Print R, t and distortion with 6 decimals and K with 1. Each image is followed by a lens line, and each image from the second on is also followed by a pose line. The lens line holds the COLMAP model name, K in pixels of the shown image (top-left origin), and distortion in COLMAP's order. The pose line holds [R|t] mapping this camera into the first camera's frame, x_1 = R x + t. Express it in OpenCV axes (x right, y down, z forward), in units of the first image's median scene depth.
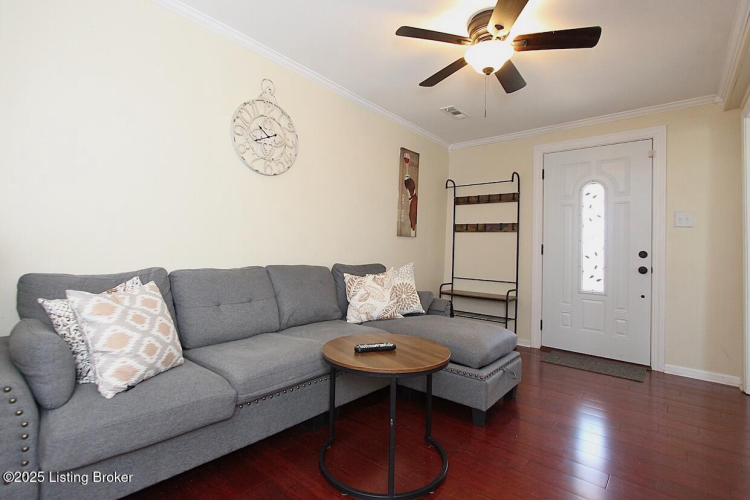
lens RADIAL K [[360.7, 0, 367.5], [0, 360.7, 238.6], [0, 0, 1]] dist [-0.022777, 0.000256]
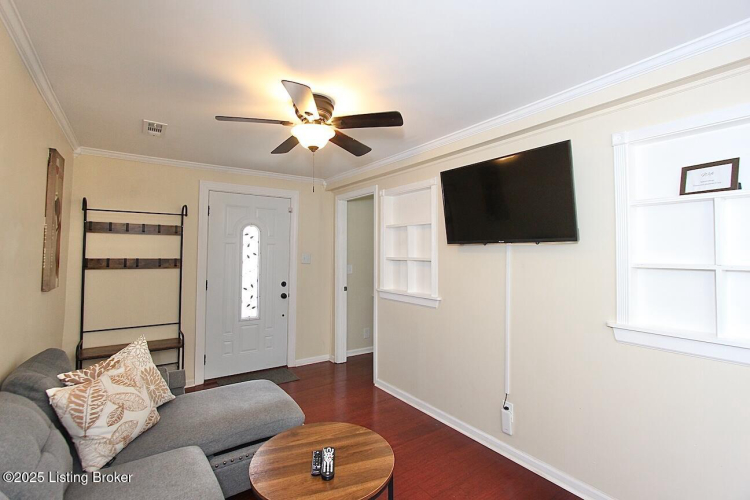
lens RADIAL K [[344.5, 0, 373.4], [0, 344.5, 240.4], [0, 0, 1]] dist [-0.013814, 0.000297]
pose [[0.232551, 0.007071, 0.972558, -0.363413], [-0.027360, 0.999625, -0.000726, -0.113861], [-0.972199, -0.026440, 0.232657, 0.336449]]
